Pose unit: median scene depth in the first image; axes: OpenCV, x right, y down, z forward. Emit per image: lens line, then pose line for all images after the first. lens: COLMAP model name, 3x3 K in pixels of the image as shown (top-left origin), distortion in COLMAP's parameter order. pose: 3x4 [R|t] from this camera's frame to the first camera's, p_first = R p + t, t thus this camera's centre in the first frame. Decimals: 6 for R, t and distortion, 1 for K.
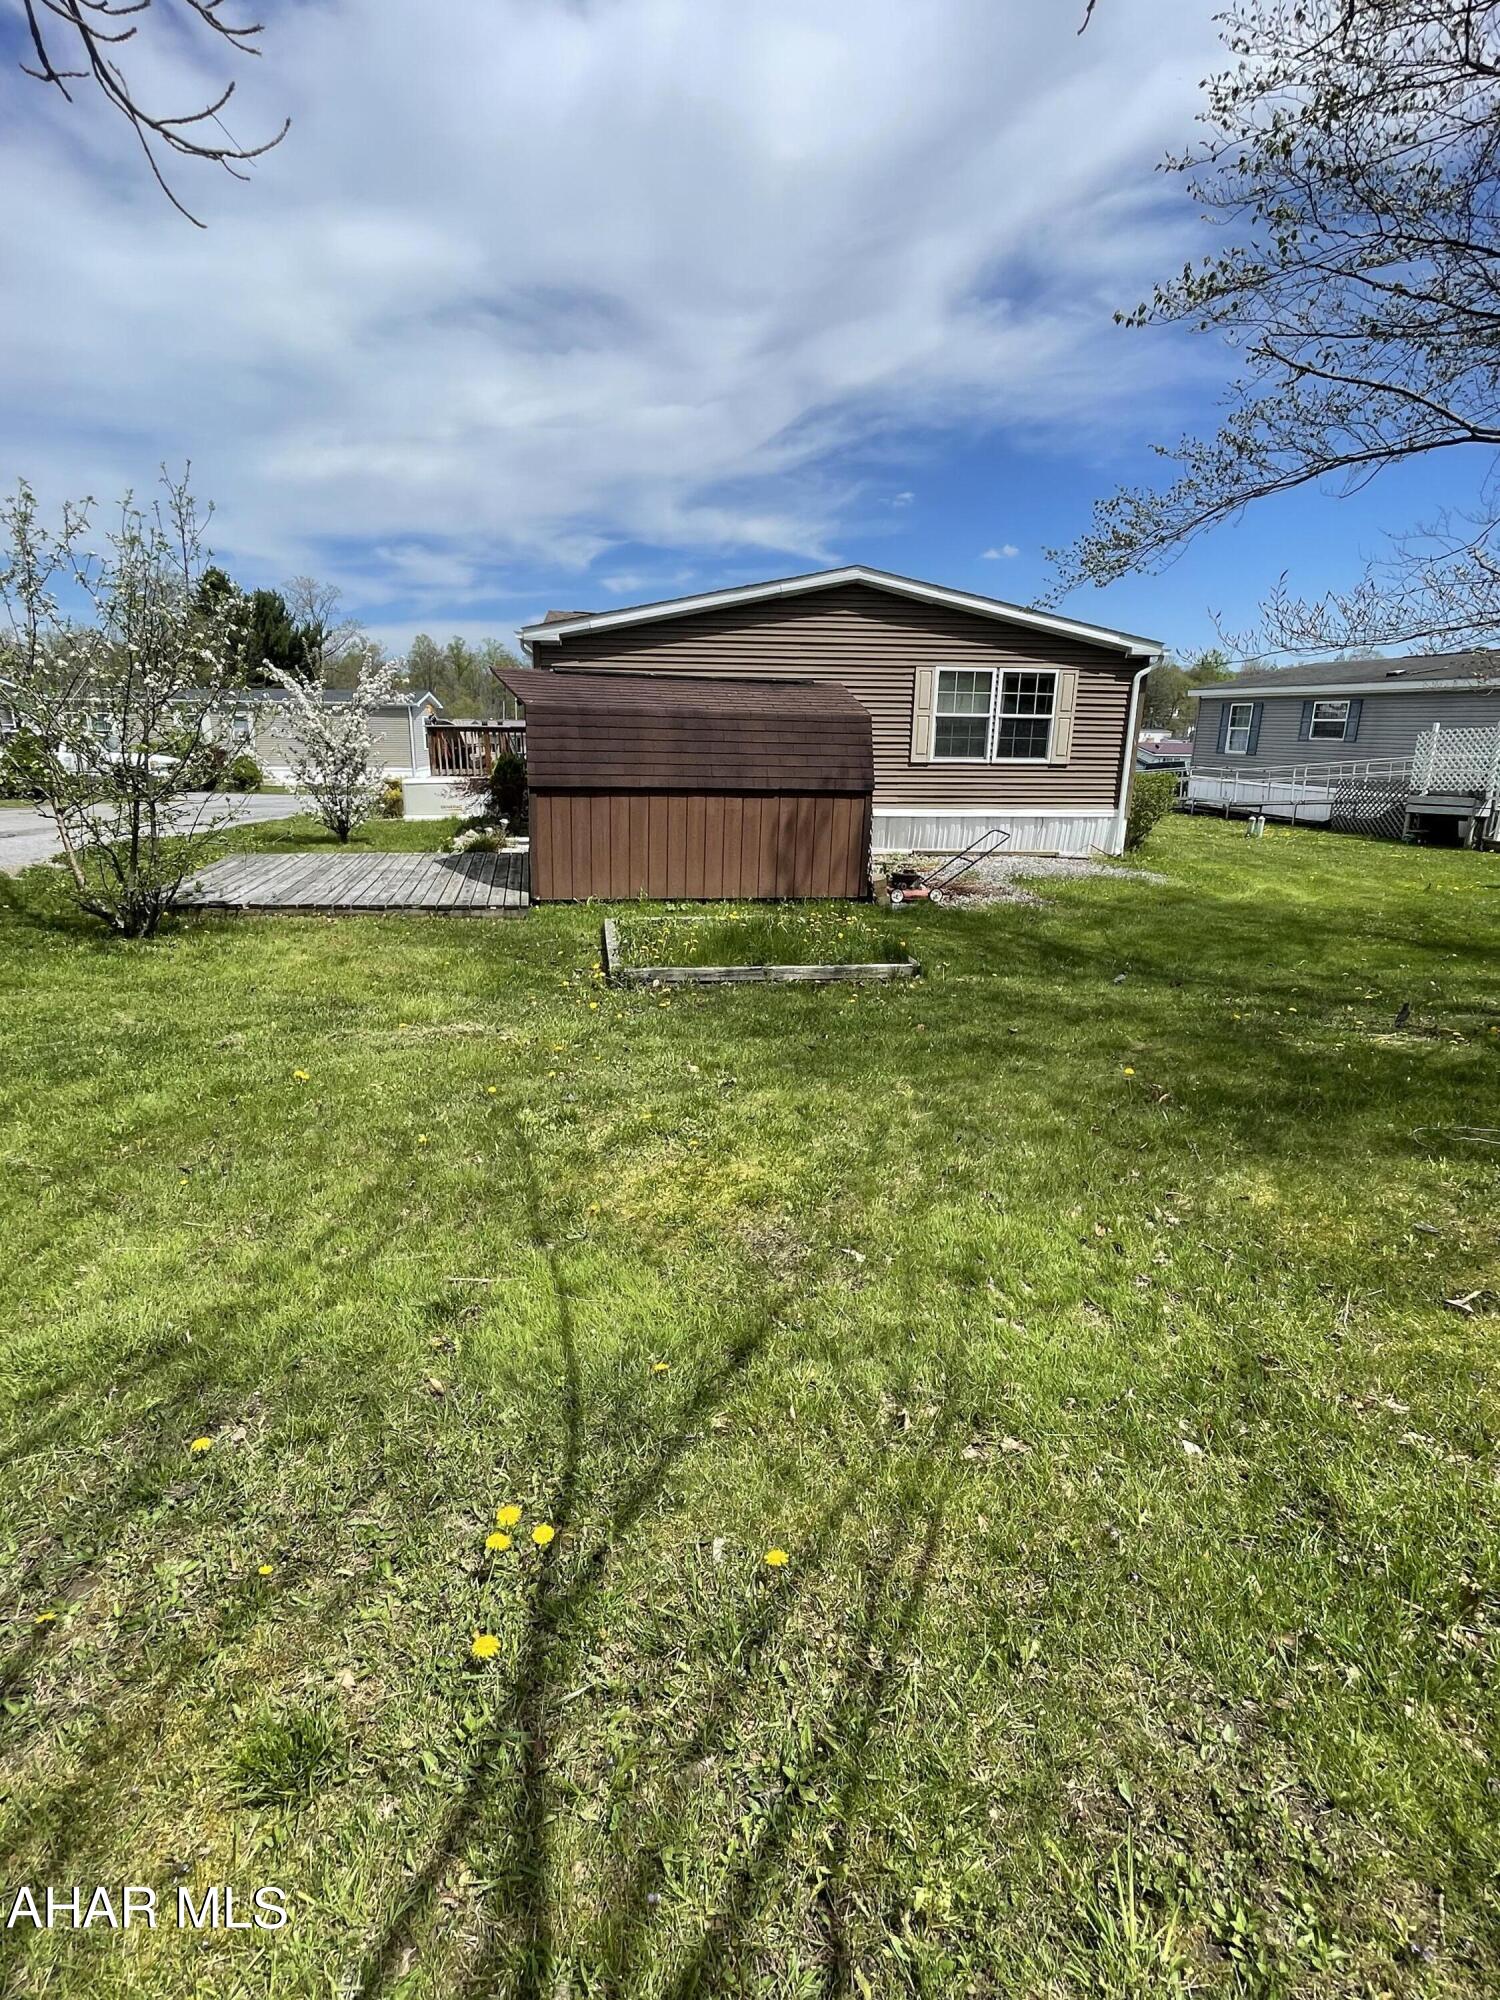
lens RADIAL K [[981.4, 0, 750.0], [0, 981.4, 1000.0], [0, 0, 1]] dist [-0.001217, 0.000100]
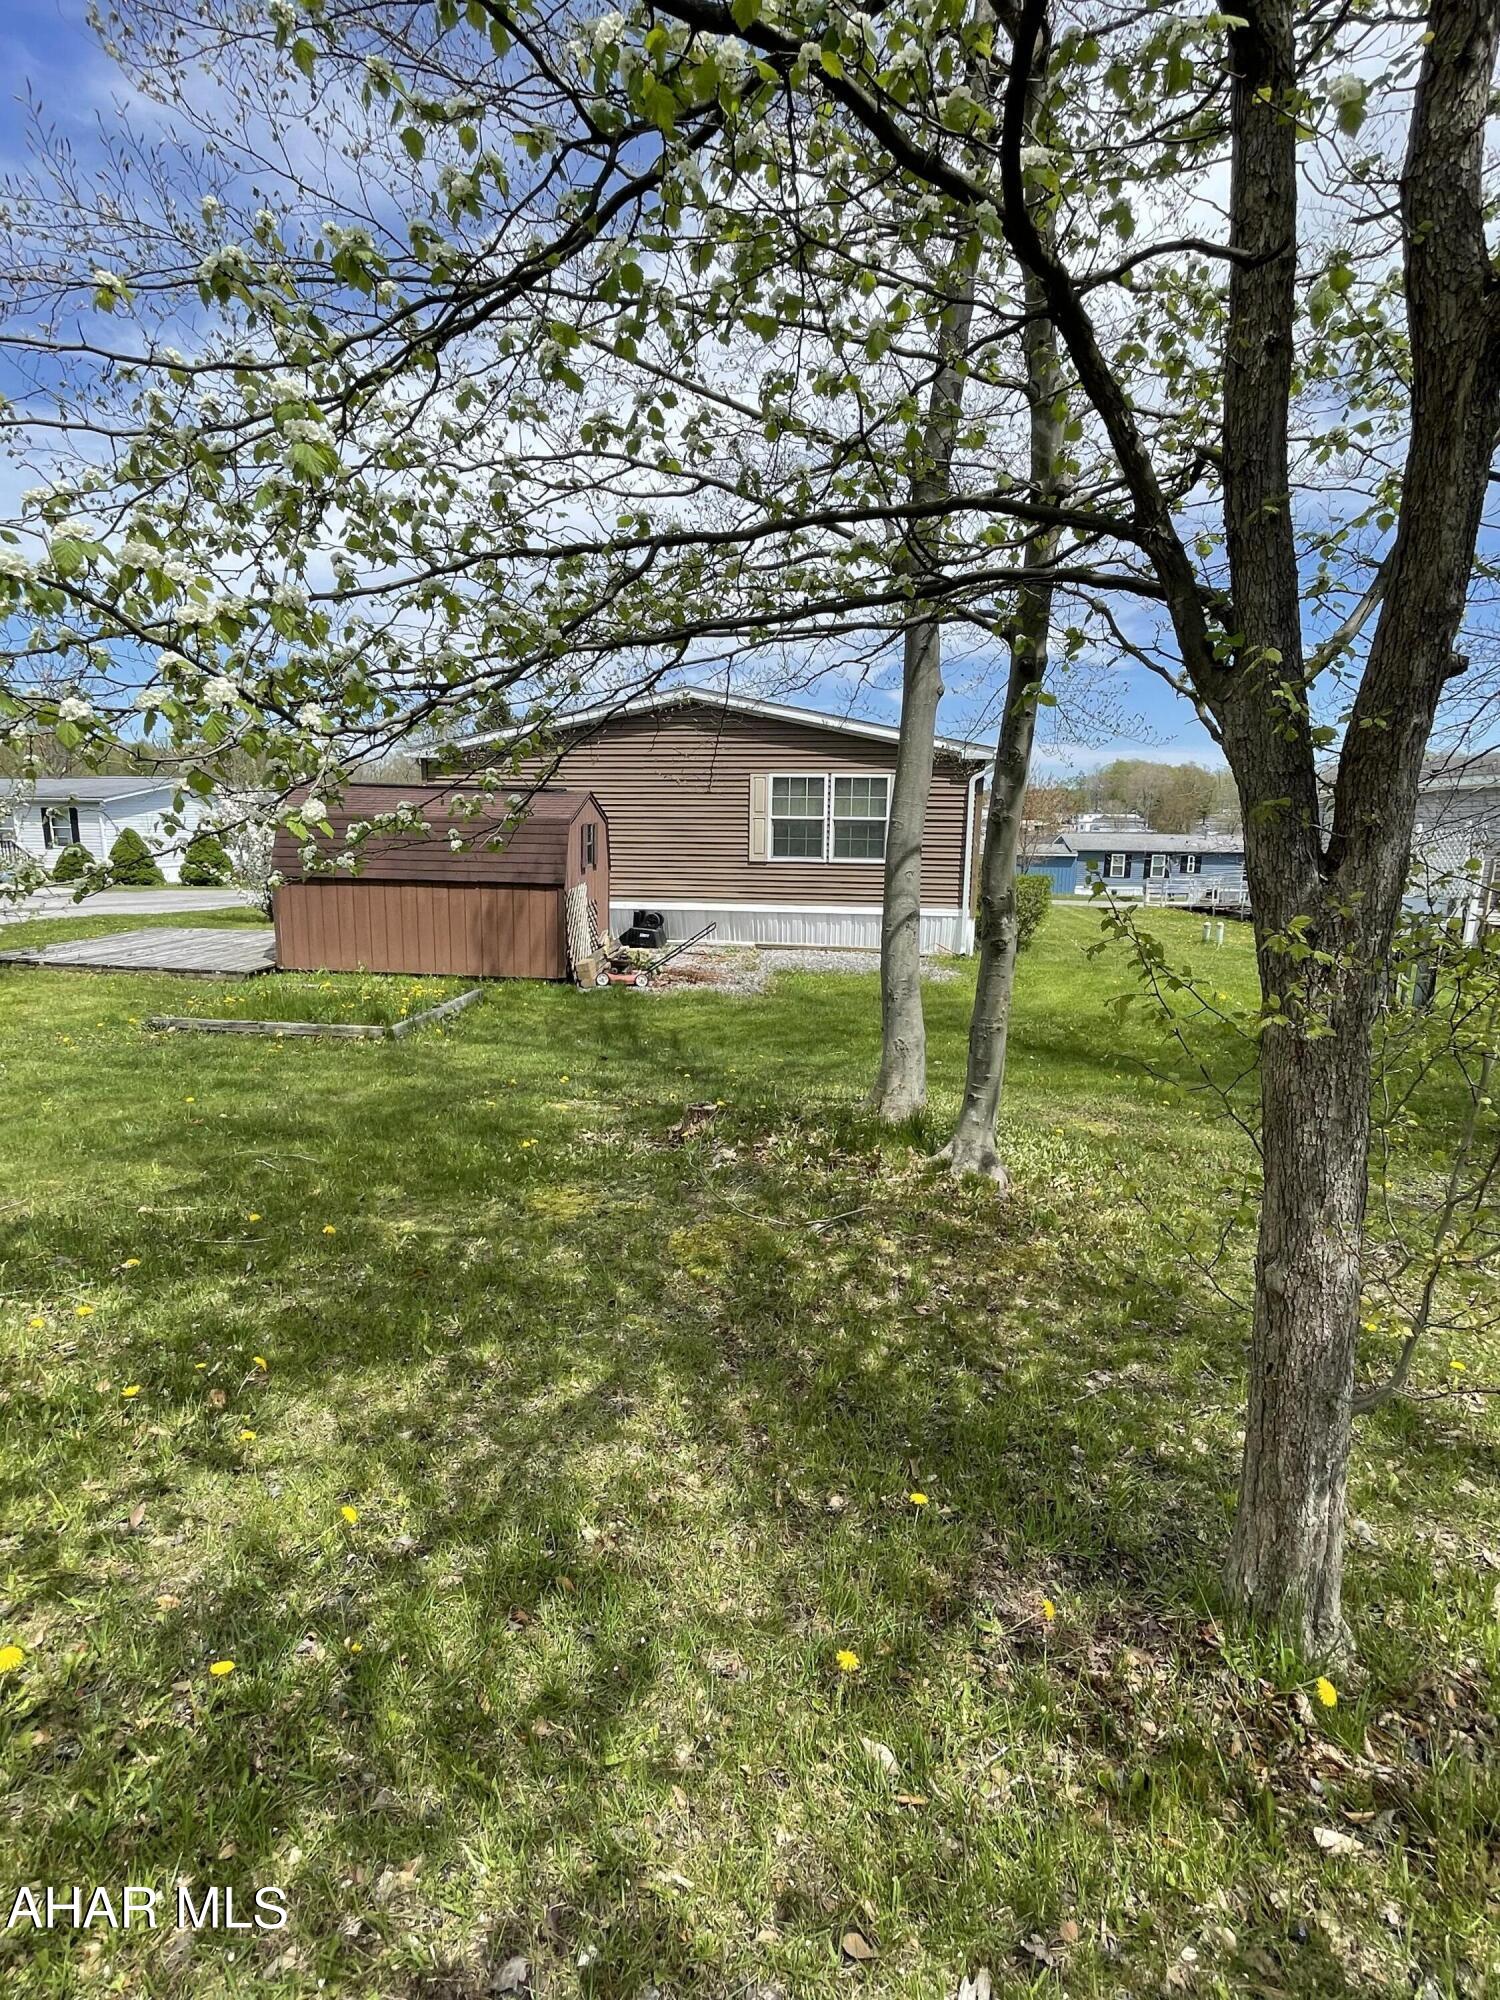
lens RADIAL K [[981.4, 0, 750.0], [0, 981.4, 1000.0], [0, 0, 1]] dist [-0.001217, 0.000100]
pose [[0.965263, 0.044544, -0.257457, 0.448459], [-0.069924, 0.993459, -0.090273, 0.003103], [0.251752, 0.105140, 0.962064, -0.007012]]
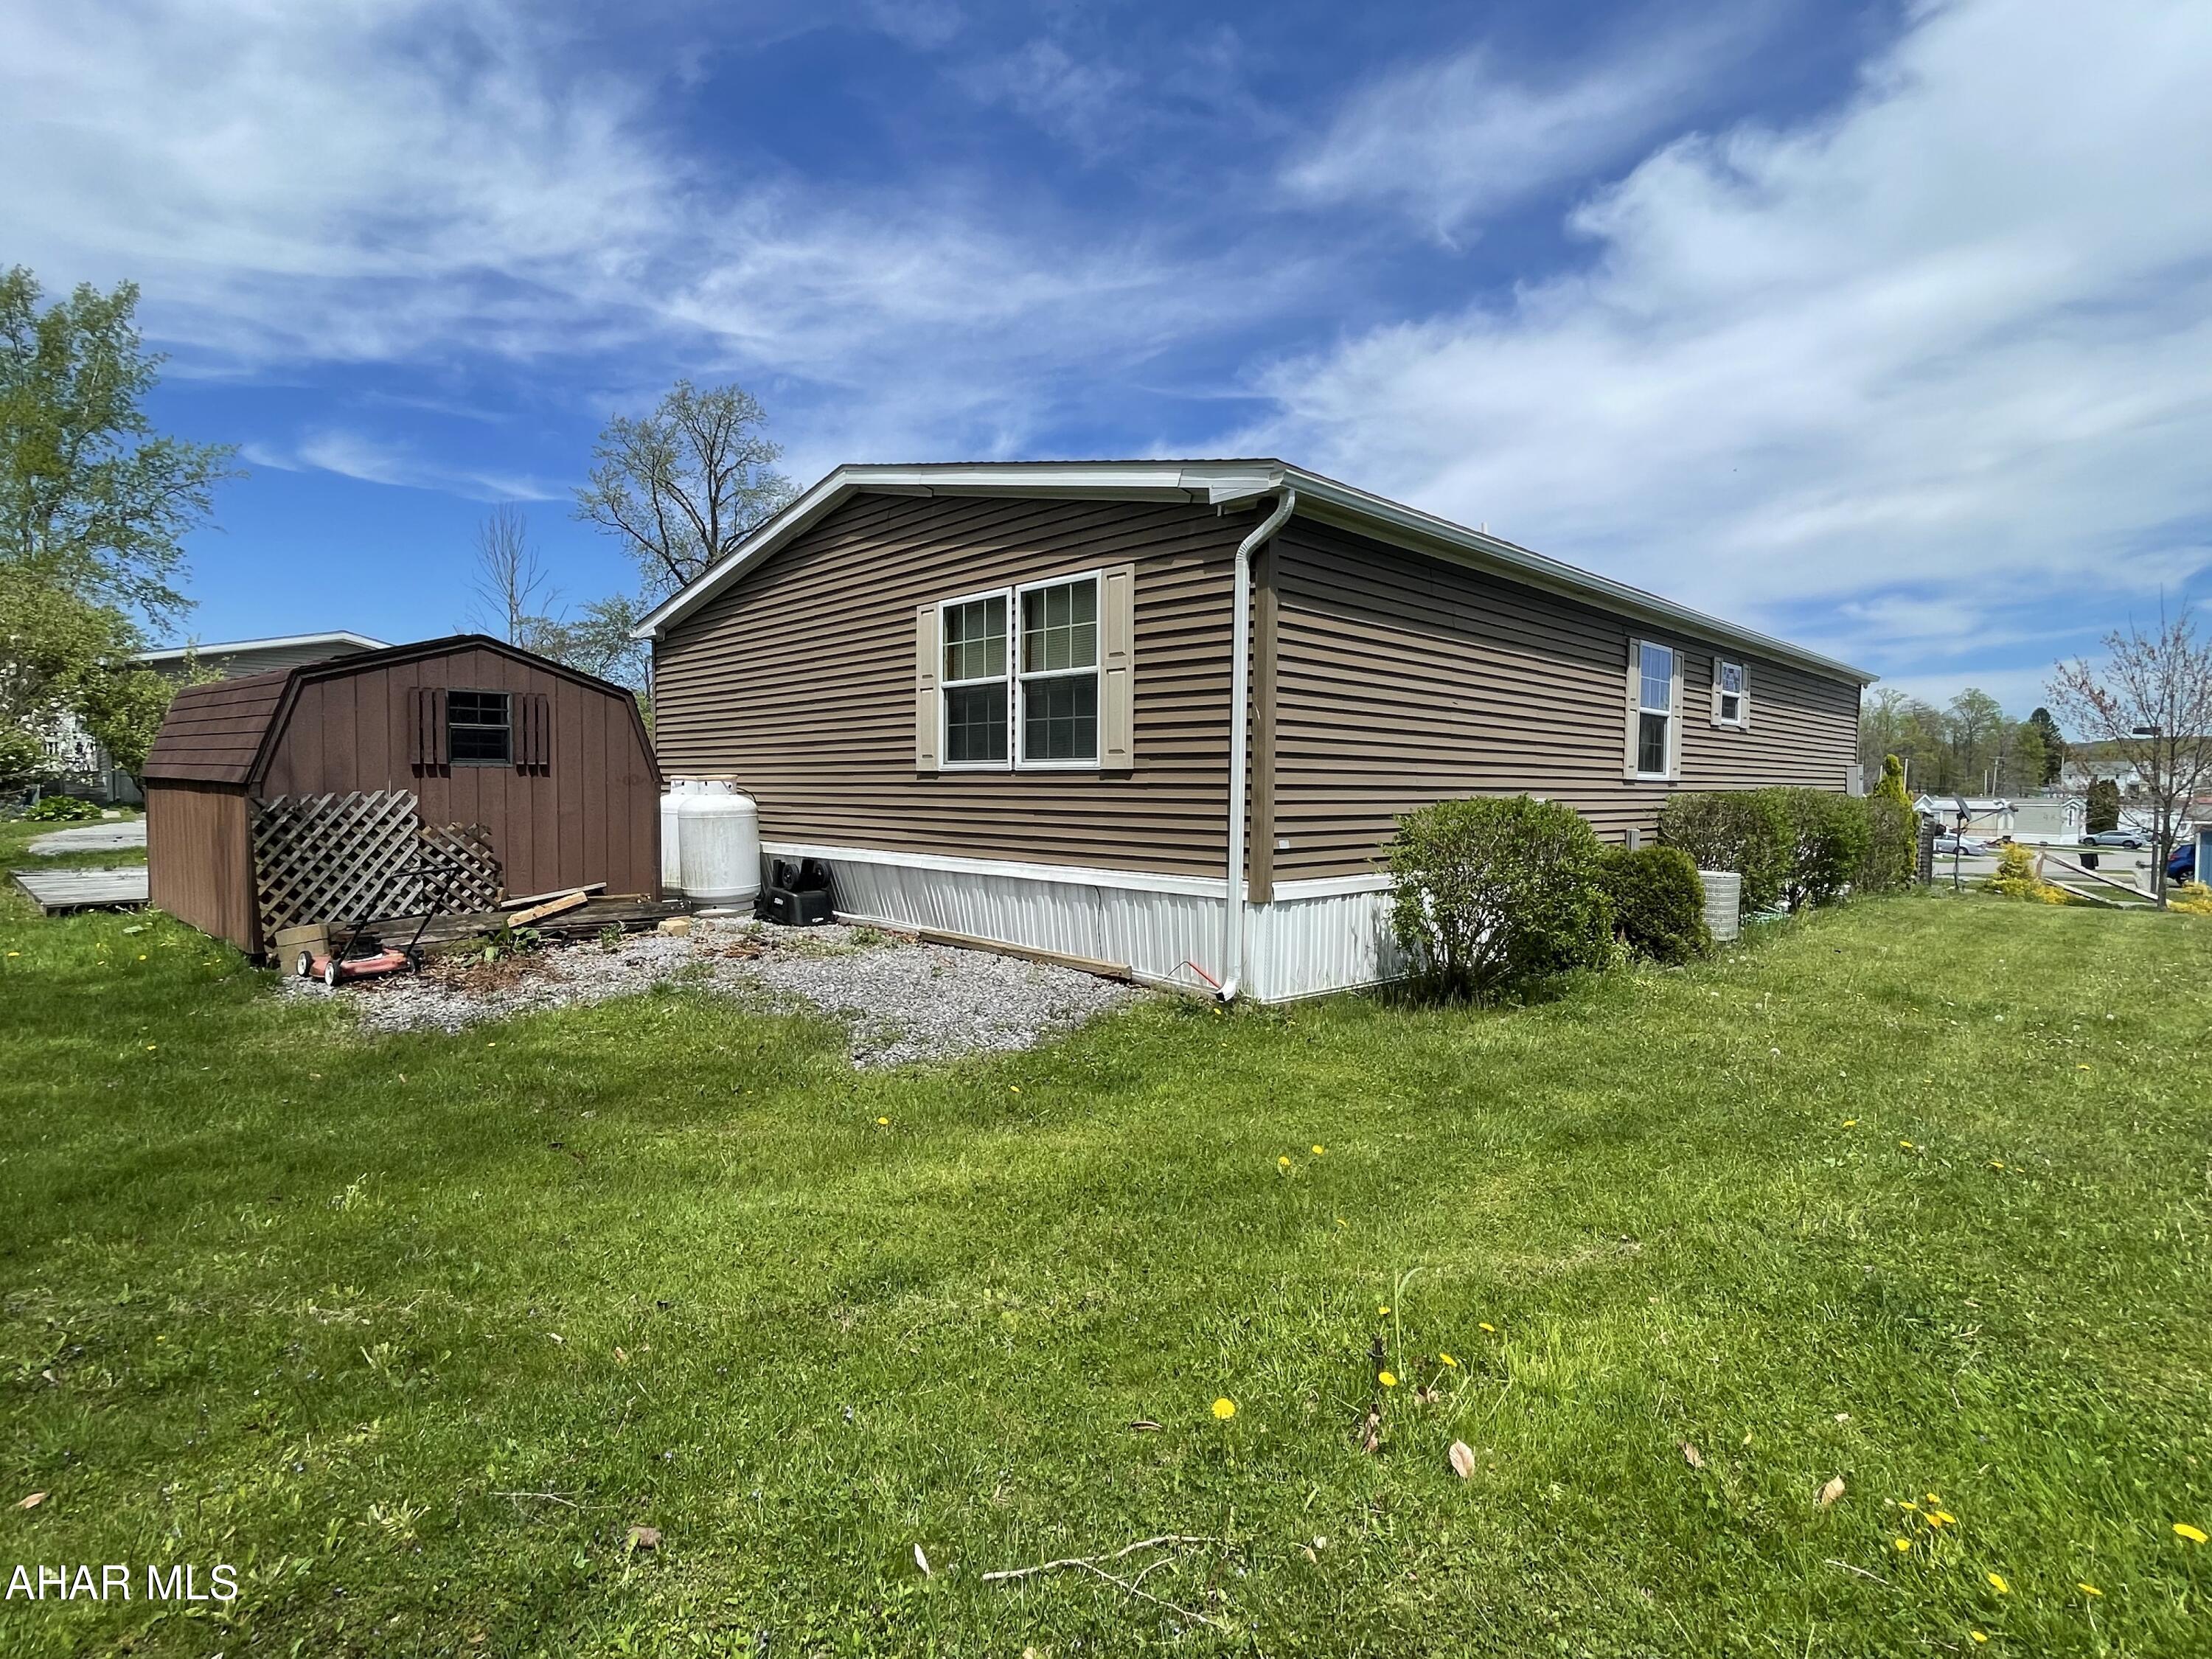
lens RADIAL K [[1085.4, 0, 1106.0], [0, 1085.4, 829.5], [0, 0, 1]] dist [-0.001217, 0.000100]
pose [[0.597851, 0.021407, -0.801321, 0.724738], [-0.218883, 0.966015, -0.137498, -0.150586], [0.771145, 0.257599, 0.582219, 0.738883]]
